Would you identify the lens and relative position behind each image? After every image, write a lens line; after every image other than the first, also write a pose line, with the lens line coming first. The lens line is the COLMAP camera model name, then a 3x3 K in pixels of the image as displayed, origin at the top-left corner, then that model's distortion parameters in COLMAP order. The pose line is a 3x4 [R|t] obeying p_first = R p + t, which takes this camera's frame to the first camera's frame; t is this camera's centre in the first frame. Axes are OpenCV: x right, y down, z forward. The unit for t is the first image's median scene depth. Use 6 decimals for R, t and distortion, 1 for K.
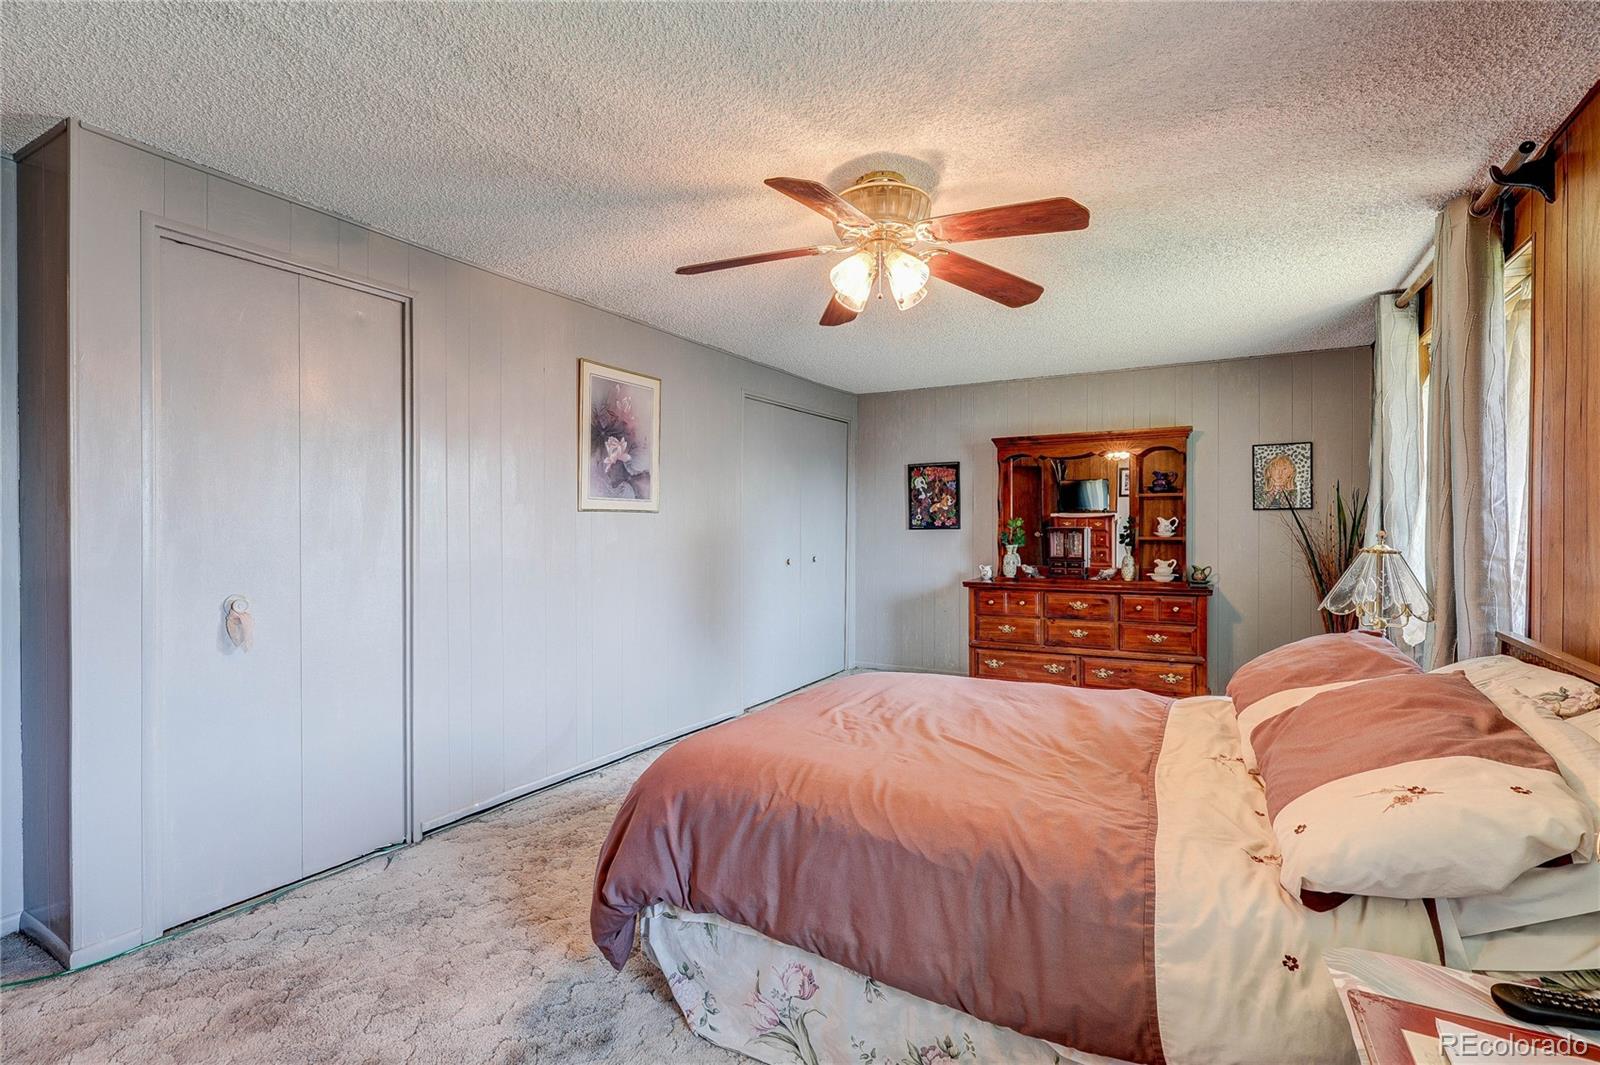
lens RADIAL K [[743.1, 0, 802.3], [0, 743.1, 528.3], [0, 0, 1]] dist [-0.000291, -0.000100]
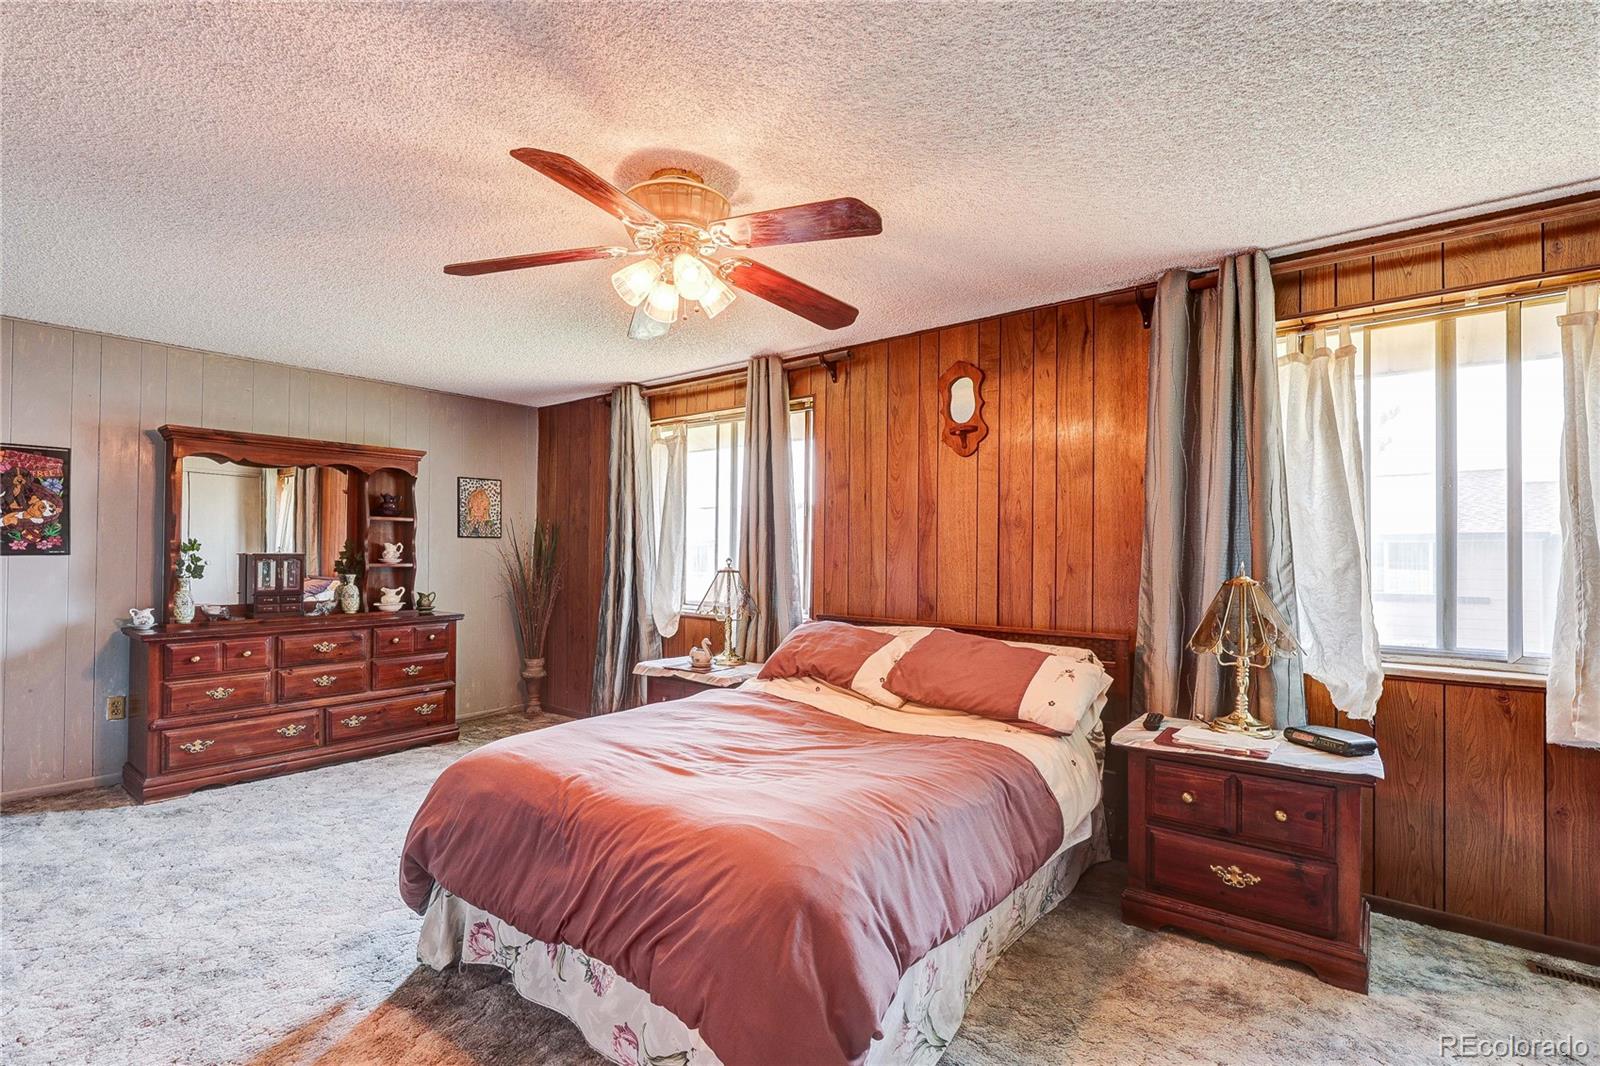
lens RADIAL K [[743.1, 0, 802.3], [0, 743.1, 528.8], [0, 0, 1]] dist [-0.000291, -0.000100]
pose [[0.167878, 0.035297, 0.985176, -0.360926], [-0.002253, 0.999370, -0.035421, -0.000252], [-0.985805, 0.003727, 0.167851, 0.327653]]
